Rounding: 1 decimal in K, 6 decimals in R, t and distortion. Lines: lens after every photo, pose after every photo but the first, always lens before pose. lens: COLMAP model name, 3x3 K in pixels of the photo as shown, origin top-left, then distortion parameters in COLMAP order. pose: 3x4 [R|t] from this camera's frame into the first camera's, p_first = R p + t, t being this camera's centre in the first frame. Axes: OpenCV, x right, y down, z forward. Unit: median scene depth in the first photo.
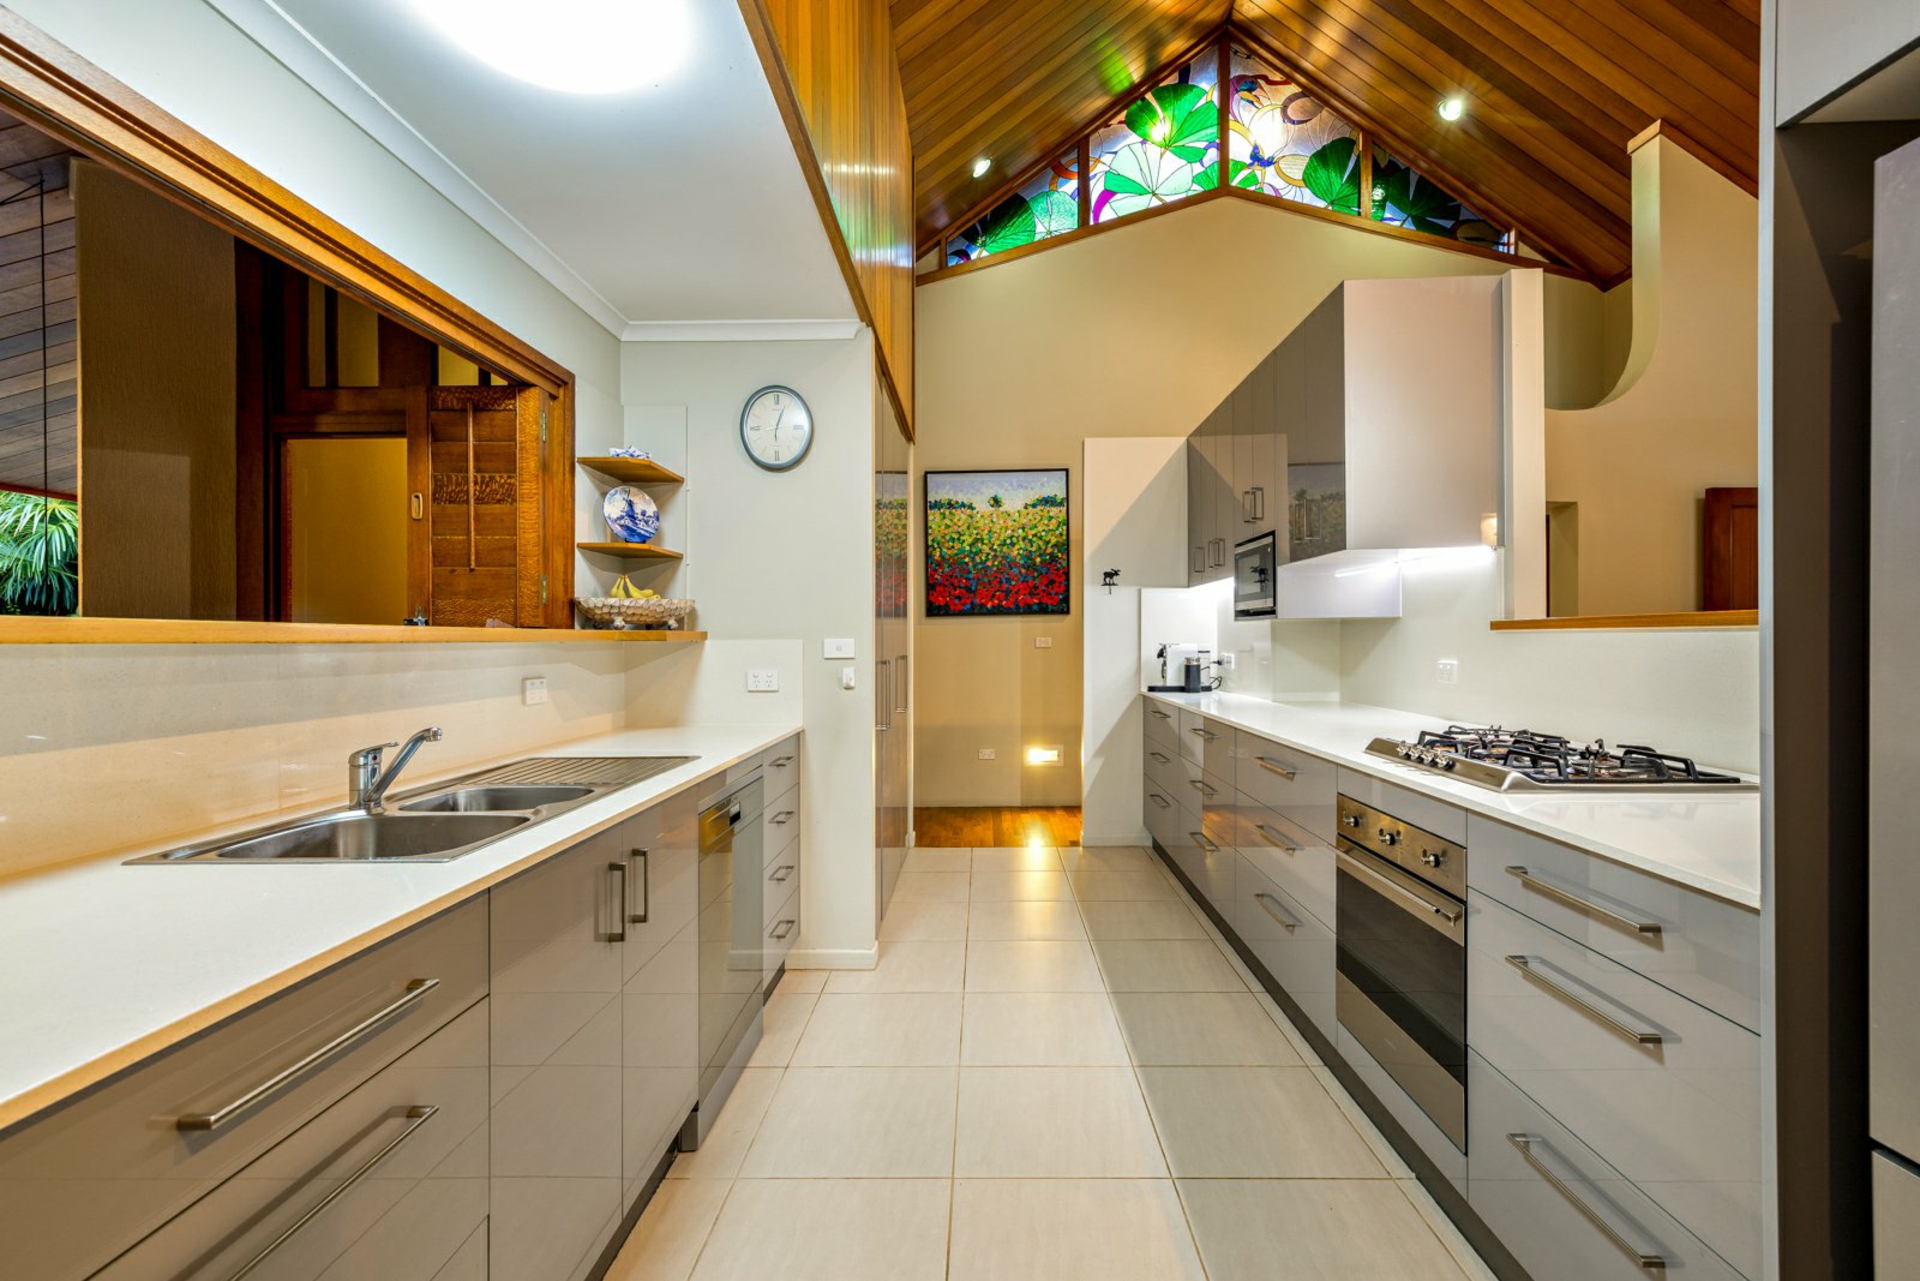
lens RADIAL K [[823.1, 0, 960.4], [0, 823.1, 635.0], [0, 0, 1]] dist [0.001175, 0.000059]
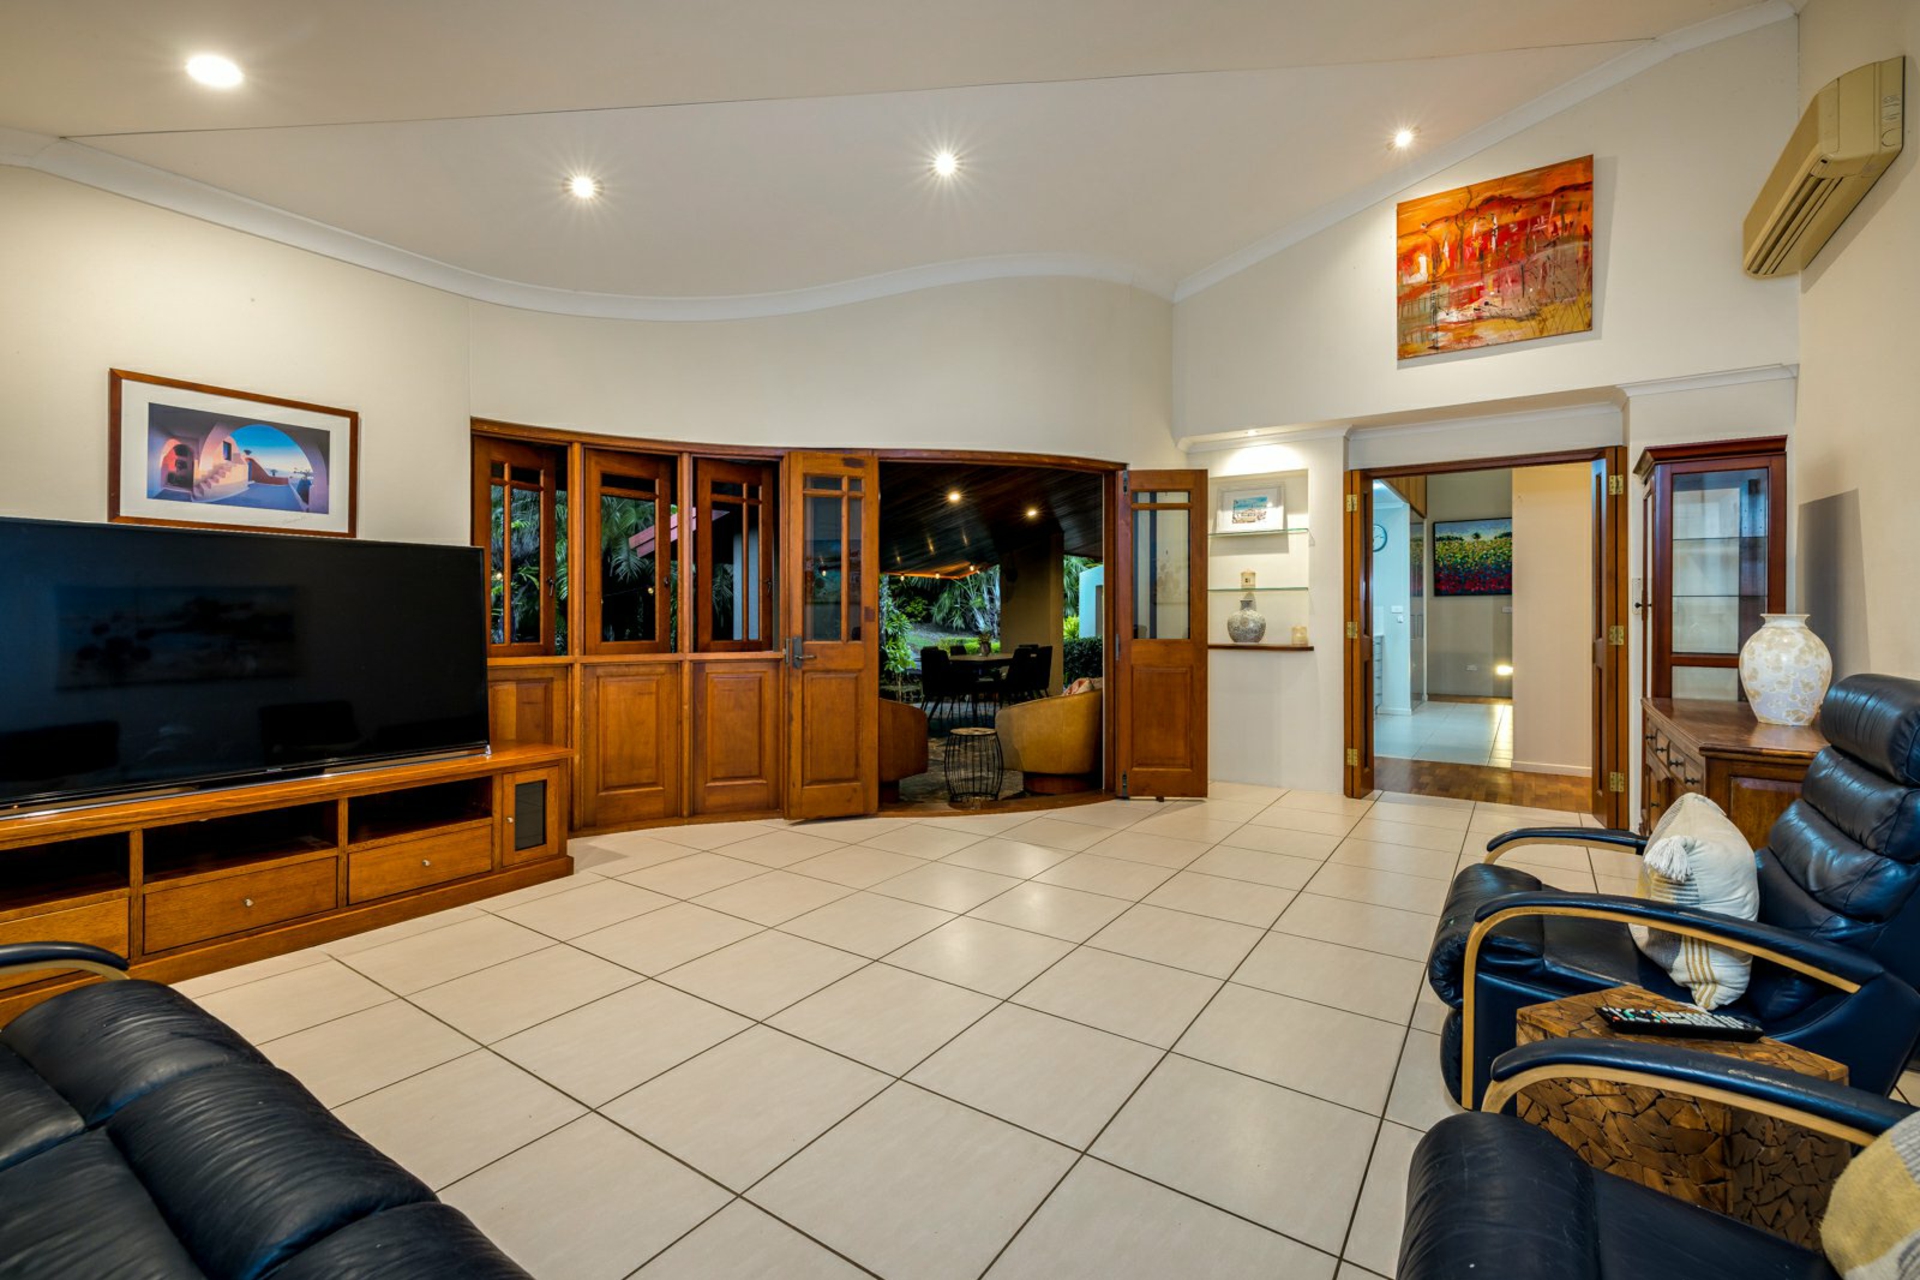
lens RADIAL K [[823.1, 0, 940.2], [0, 823.1, 603.8], [0, 0, 1]] dist [0.001175, 0.000059]
pose [[0.829318, -0.004336, -0.558760, 0.079357], [-0.001511, 0.999949, -0.010002, 0.017810], [0.558775, 0.009139, 0.829269, -1.313416]]
